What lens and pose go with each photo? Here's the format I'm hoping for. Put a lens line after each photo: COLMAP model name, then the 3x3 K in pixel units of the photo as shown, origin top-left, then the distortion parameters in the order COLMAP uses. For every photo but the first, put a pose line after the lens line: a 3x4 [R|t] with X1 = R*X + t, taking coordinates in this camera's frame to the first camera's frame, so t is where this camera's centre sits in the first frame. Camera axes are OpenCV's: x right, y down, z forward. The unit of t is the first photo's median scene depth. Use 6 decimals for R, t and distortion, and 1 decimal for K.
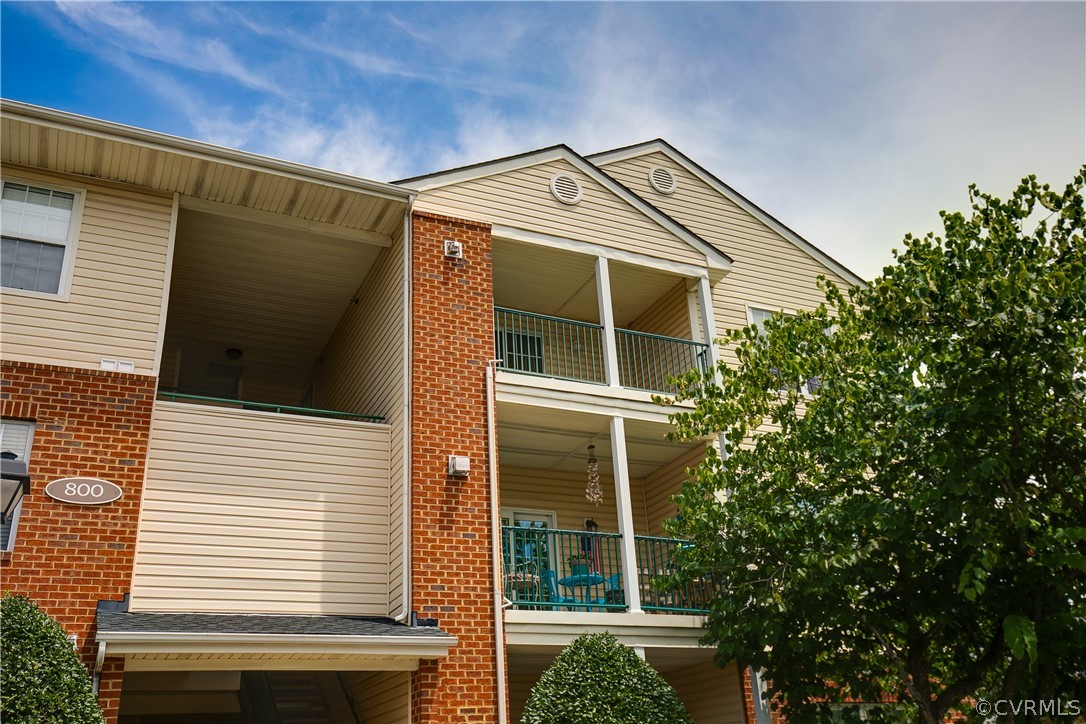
lens RADIAL K [[978.2, 0, 543.0], [0, 978.2, 362.0], [0, 0, 1]] dist [0.026896, 0.007448]
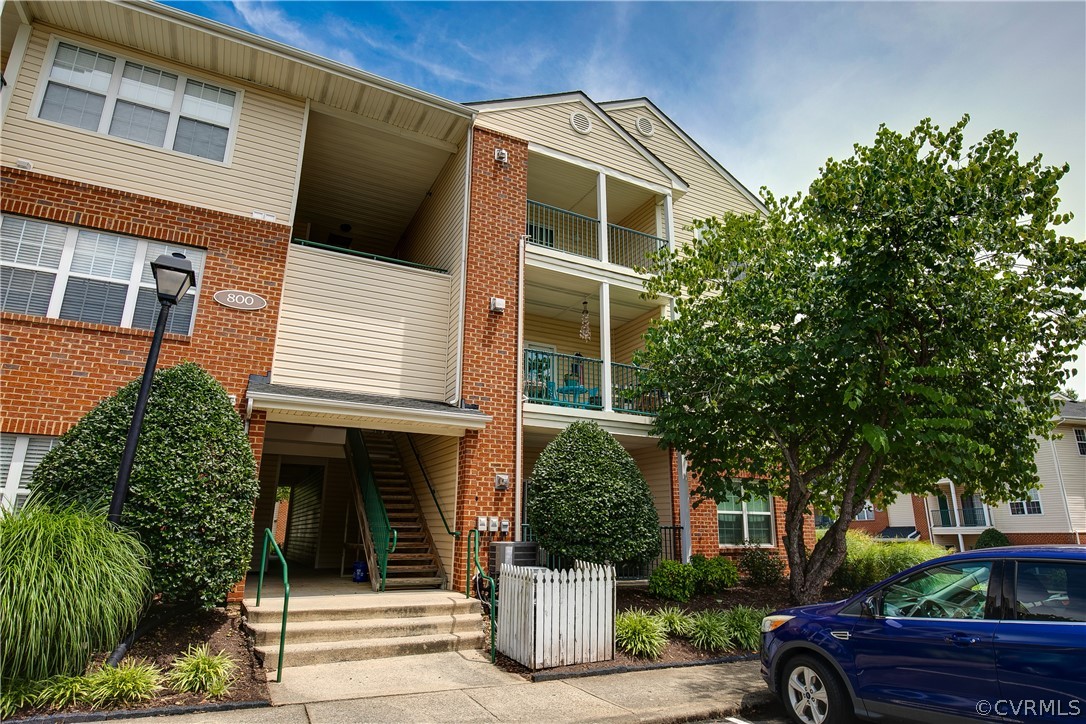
lens RADIAL K [[600.6, 0, 543.0], [0, 600.6, 362.0], [0, 0, 1]] dist [-0.019344, -0.001268]
pose [[0.997338, 0.069931, 0.020666, -0.031457], [-0.072220, 0.986454, 0.147285, 0.053975], [-0.010086, -0.148386, 0.988878, 0.104320]]
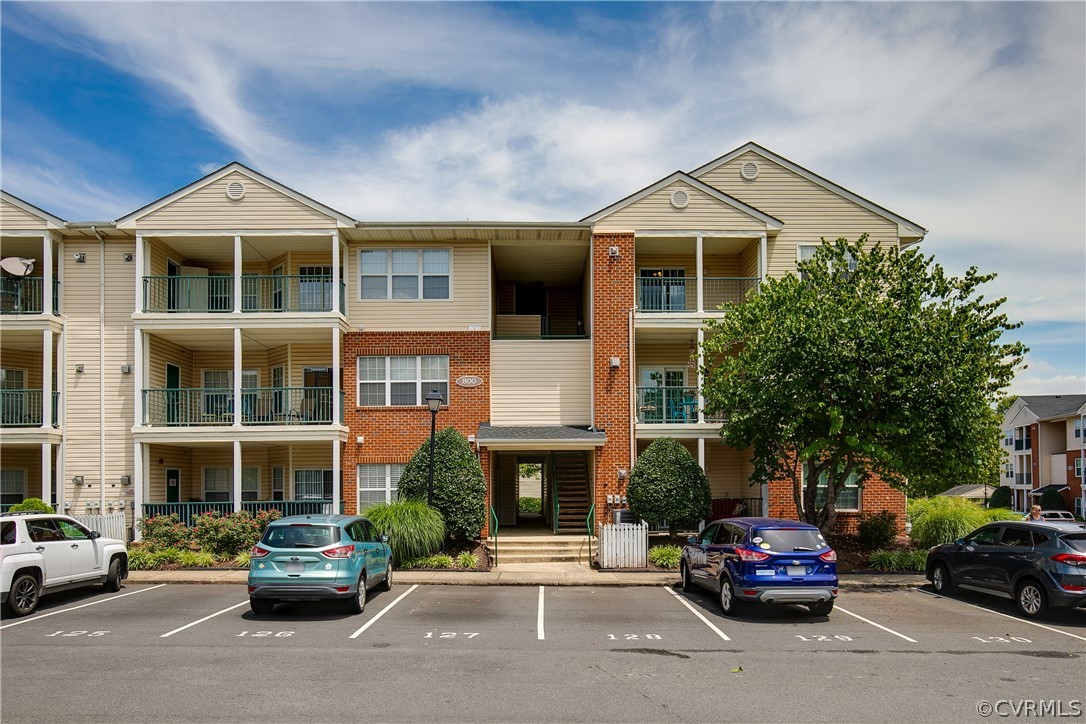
lens RADIAL K [[760.7, 0, 544.1], [0, 760.7, 468.7], [0, 0, 1]] dist [0.000532, 0.001149]
pose [[0.909715, 0.041326, -0.413171, 0.505600], [0.131111, 0.915543, 0.380251, -0.361564], [0.393990, -0.400091, 0.827465, -0.619448]]
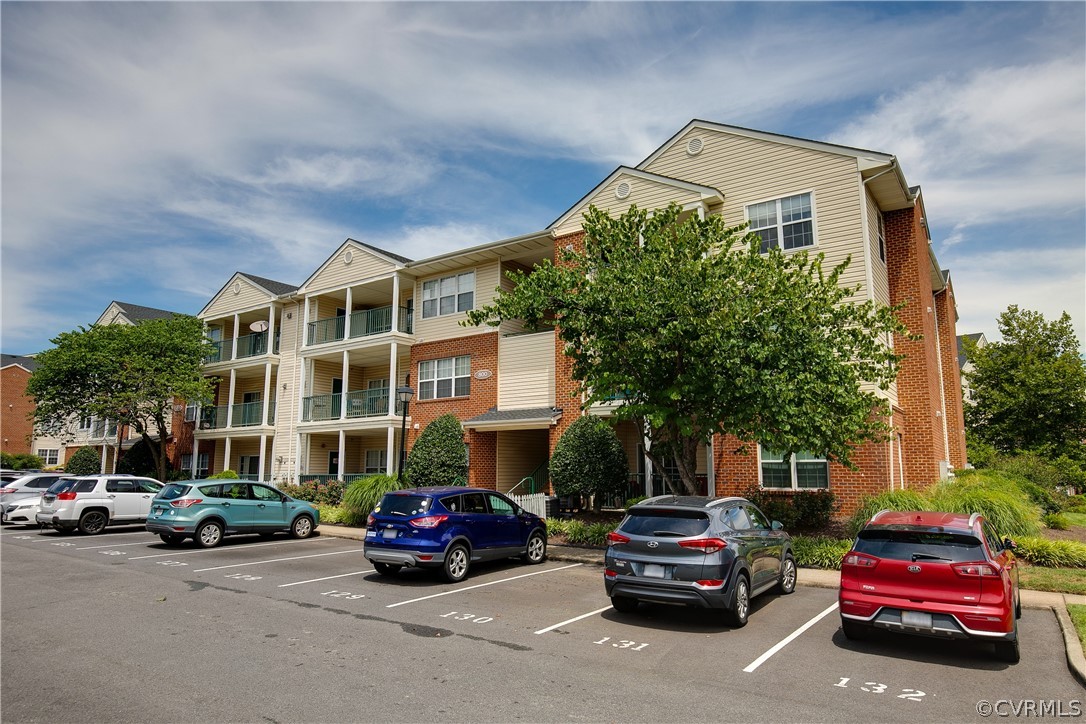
lens RADIAL K [[679.0, 0, 543.0], [0, 679.0, 362.0], [0, 0, 1]] dist [-0.002950, -0.000016]
pose [[0.496104, -0.085124, -0.864080, 1.372019], [0.336913, 0.936079, 0.101219, -0.055806], [0.800231, -0.341336, 0.493072, 0.089968]]
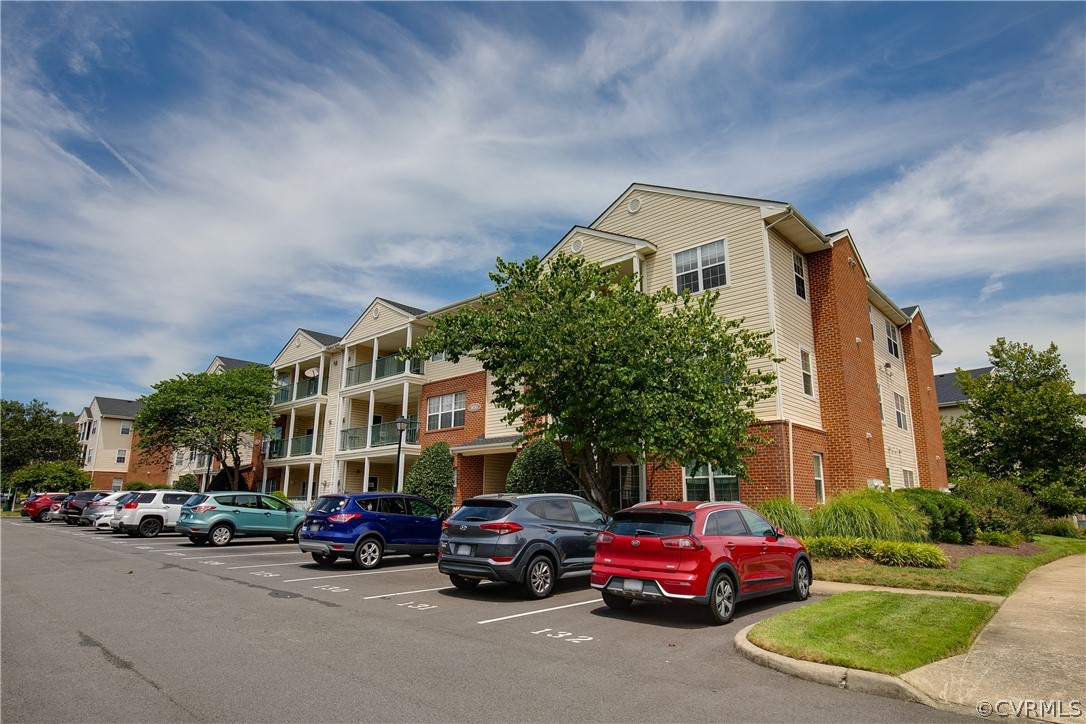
lens RADIAL K [[612.4, 0, 543.0], [0, 612.4, 362.0], [0, 0, 1]] dist [-0.015158, -0.000123]
pose [[0.378861, -0.159324, -0.911636, 1.581489], [0.360498, 0.932667, -0.013182, 0.086768], [0.852353, -0.323649, 0.410787, 0.306608]]
